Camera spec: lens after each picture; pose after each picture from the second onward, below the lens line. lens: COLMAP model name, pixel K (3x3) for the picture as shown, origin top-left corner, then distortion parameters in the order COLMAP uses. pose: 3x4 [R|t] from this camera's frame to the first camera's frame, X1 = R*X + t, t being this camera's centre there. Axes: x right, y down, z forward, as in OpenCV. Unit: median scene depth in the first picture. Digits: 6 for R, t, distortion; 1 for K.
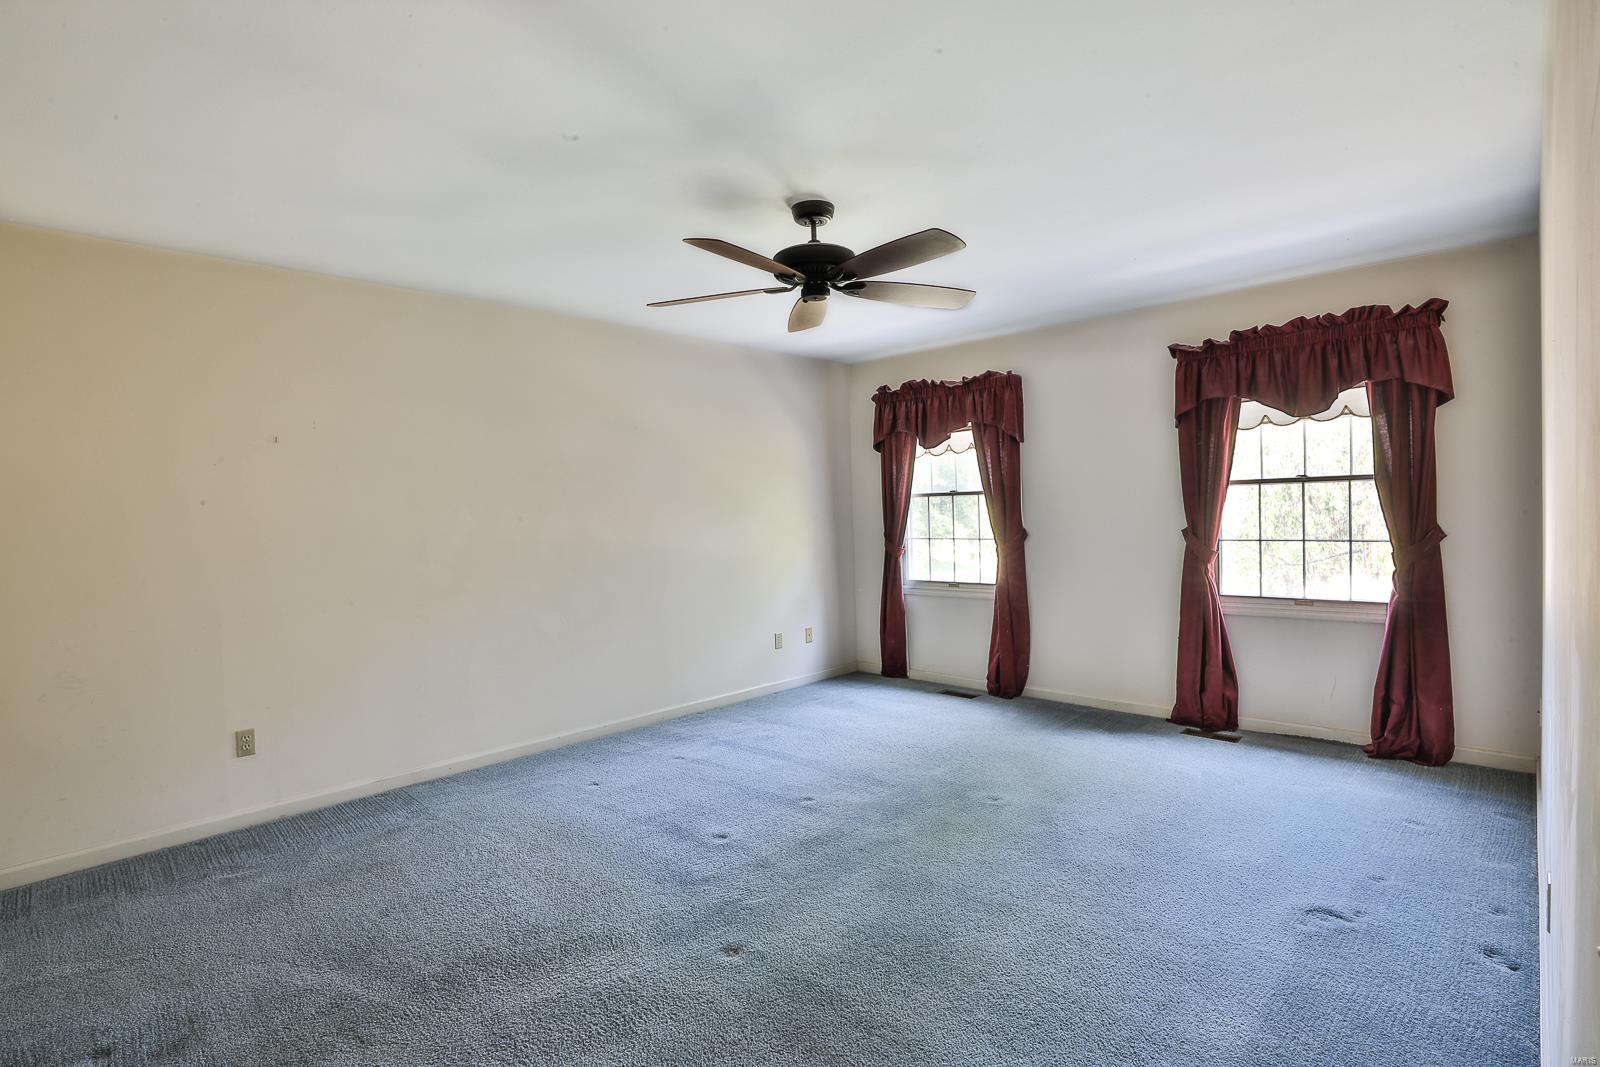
lens RADIAL K [[838.9, 0, 797.9], [0, 838.9, 530.8], [0, 0, 1]] dist [-0.046047, 0.015190]
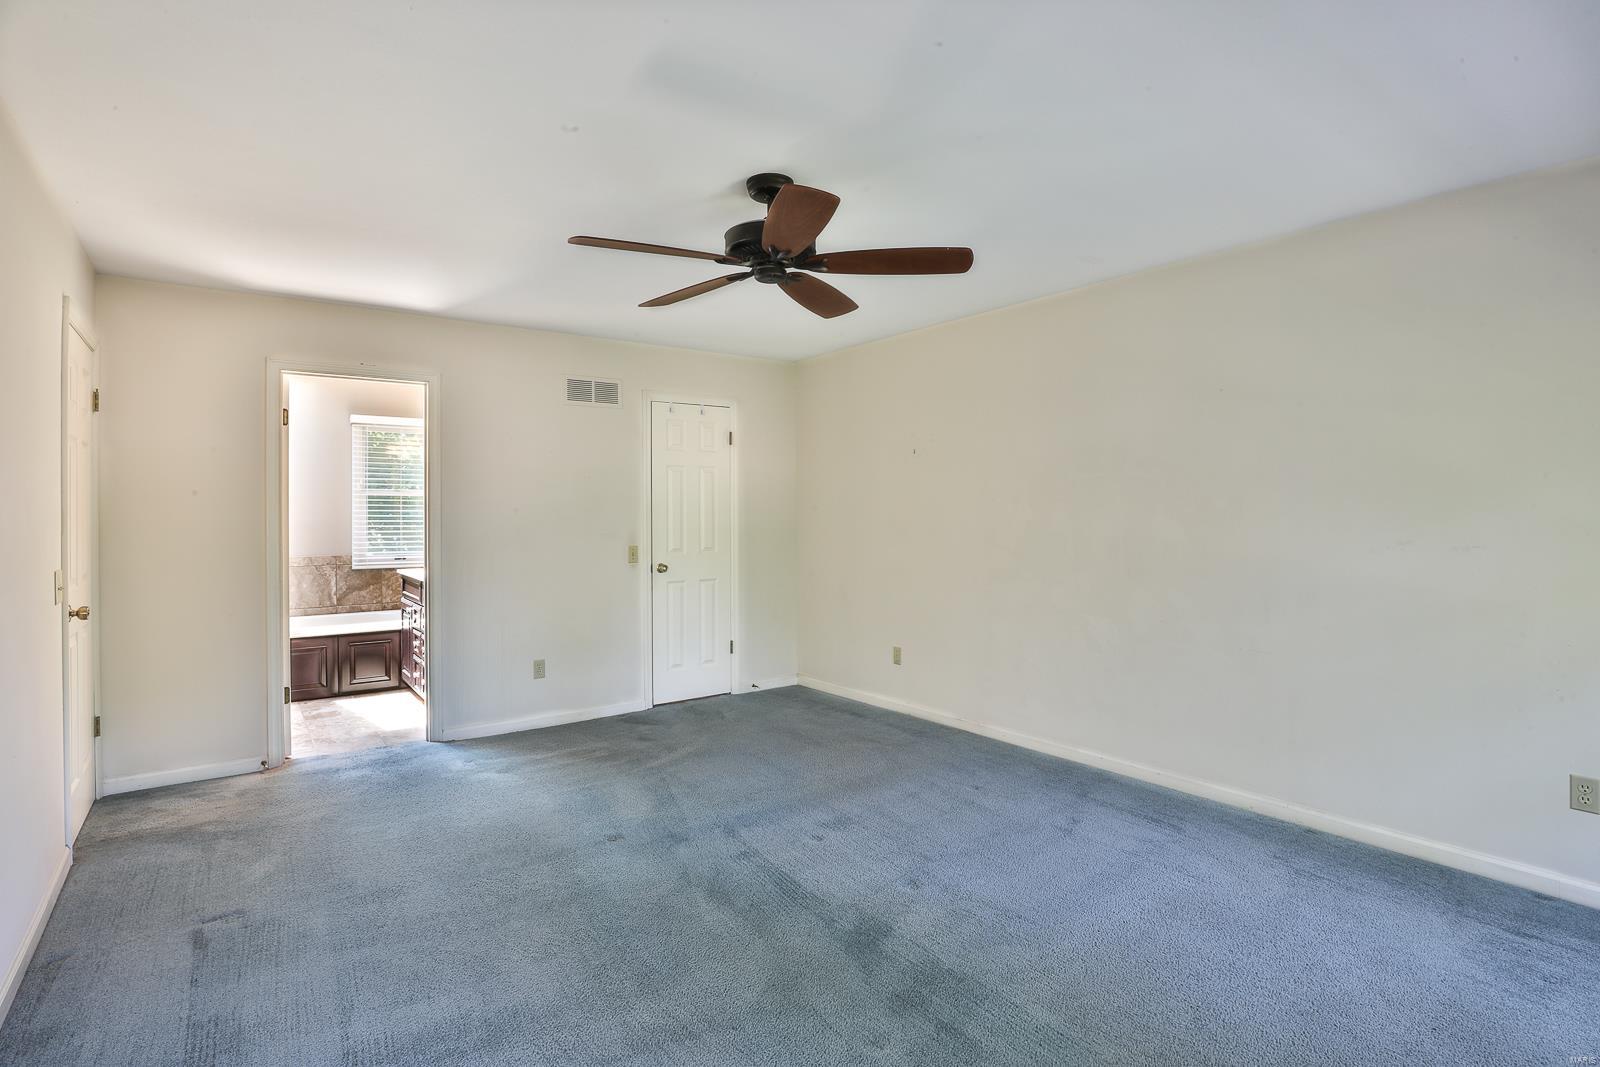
lens RADIAL K [[838.9, 0, 797.9], [0, 838.9, 530.8], [0, 0, 1]] dist [-0.046047, 0.015190]
pose [[-0.222125, 0.055349, -0.973446, 0.804922], [-0.014890, 0.998078, 0.060147, -0.052681], [0.974905, 0.027855, -0.220874, 1.114778]]
